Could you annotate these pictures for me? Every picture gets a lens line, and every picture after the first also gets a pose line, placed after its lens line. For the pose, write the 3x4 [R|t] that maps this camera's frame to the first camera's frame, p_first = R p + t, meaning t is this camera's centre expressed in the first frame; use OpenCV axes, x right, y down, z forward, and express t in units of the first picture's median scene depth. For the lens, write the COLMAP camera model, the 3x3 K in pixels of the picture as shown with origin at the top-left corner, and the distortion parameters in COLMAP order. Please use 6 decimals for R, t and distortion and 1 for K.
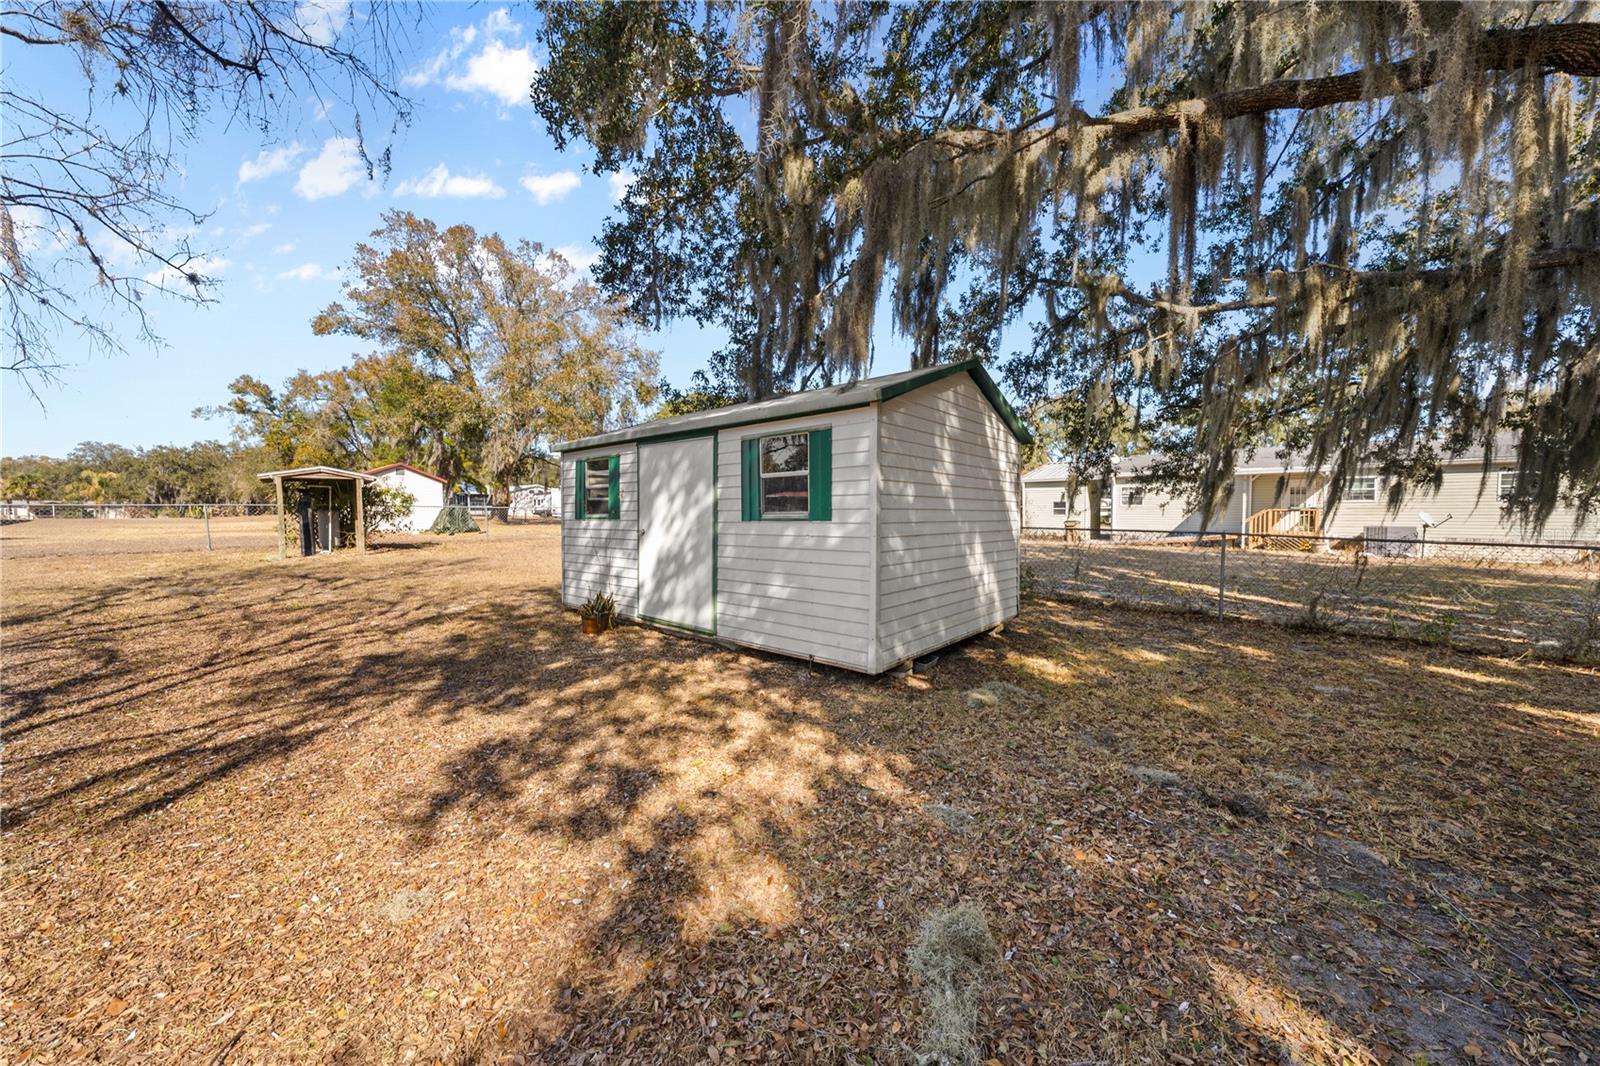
lens RADIAL K [[555.7, 0, 794.7], [0, 555.7, 530.0], [0, 0, 1]] dist [-0.008005, 0.000627]
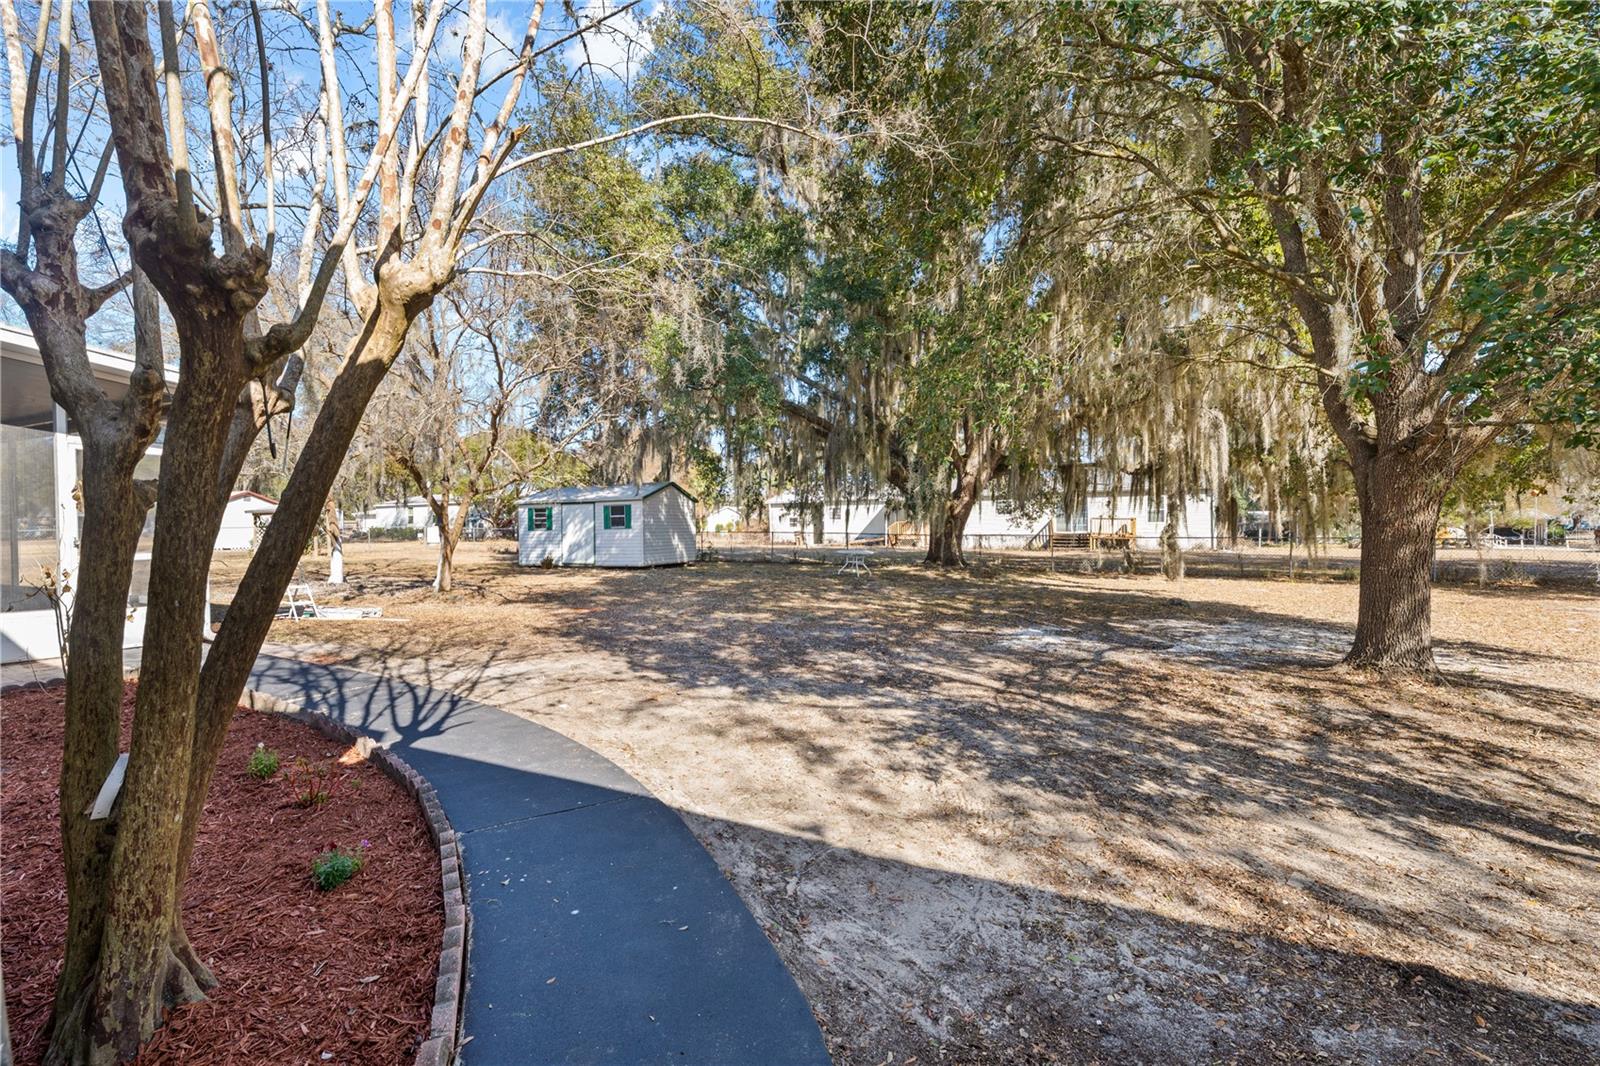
lens RADIAL K [[646.6, 0, 801.0], [0, 646.6, 533.4], [0, 0, 1]] dist [0.002068, 0.000034]
pose [[0.947091, -0.022432, 0.320180, -0.209377], [0.030088, 0.999367, -0.018985, 0.109531], [-0.319552, 0.027614, 0.947166, -2.943671]]
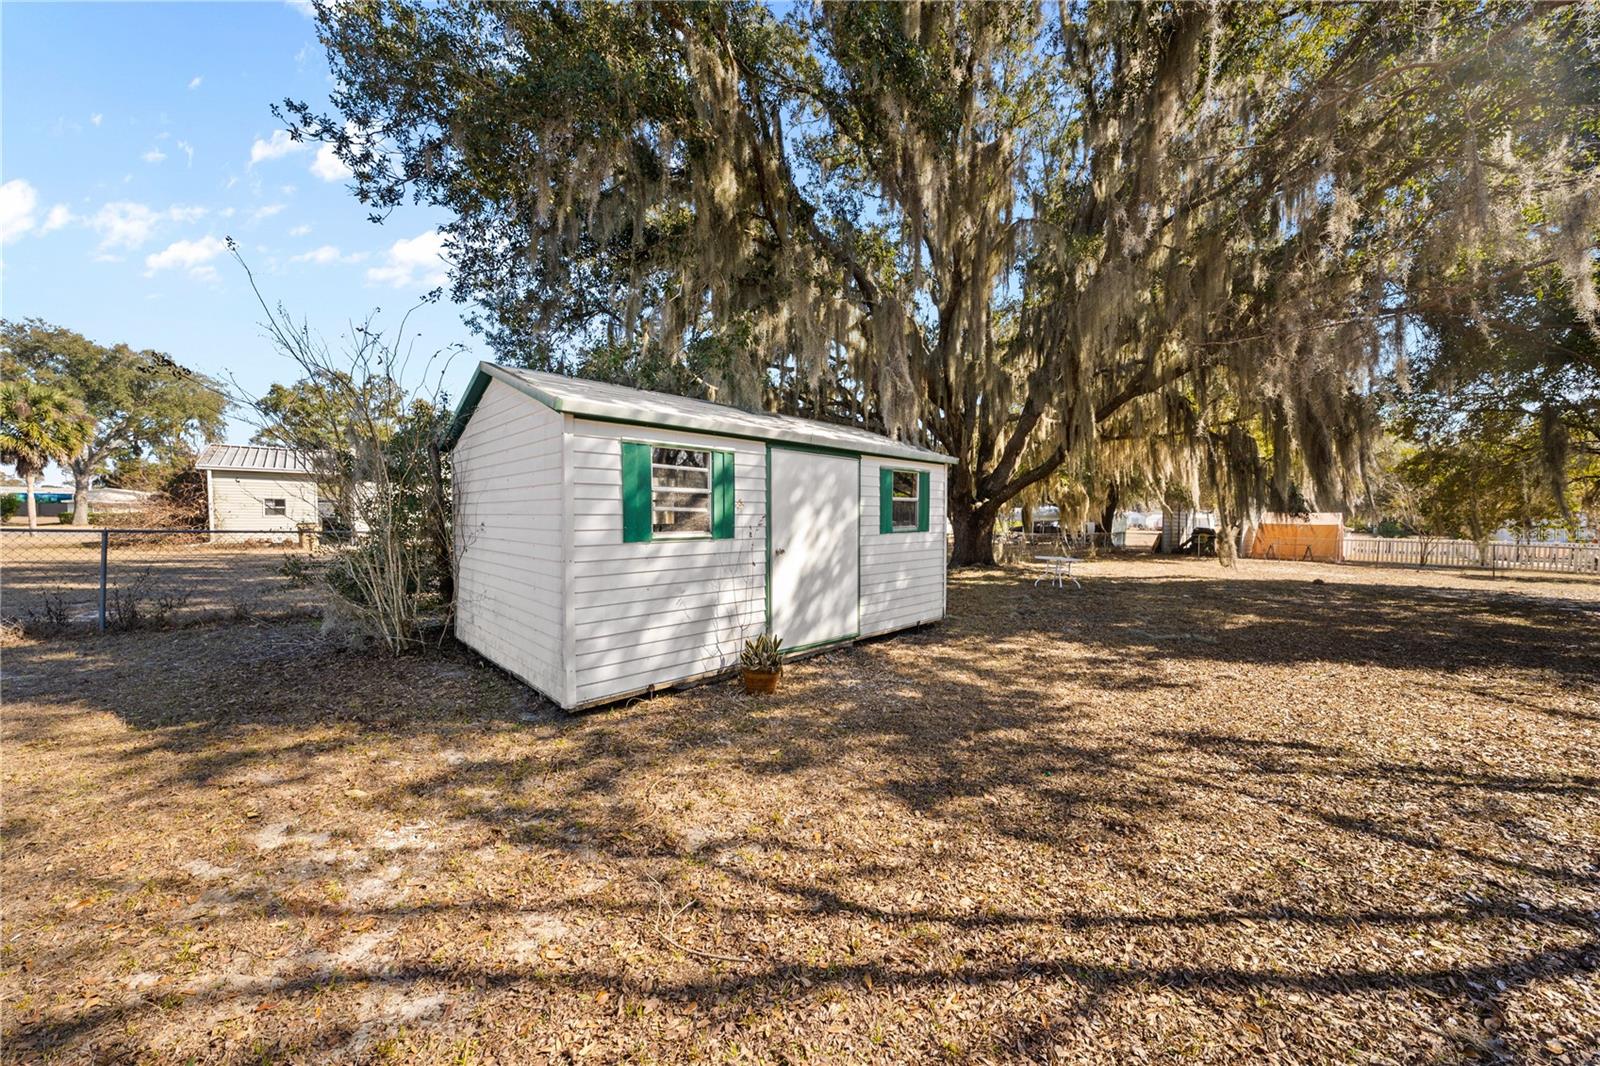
lens RADIAL K [[555.7, 0, 796.1], [0, 555.7, 526.6], [0, 0, 1]] dist [-0.008005, 0.000627]
pose [[0.068952, -0.017001, 0.997475, -1.270159], [0.025867, 0.999549, 0.015248, -0.051866], [-0.997285, 0.024750, 0.069361, 1.042203]]
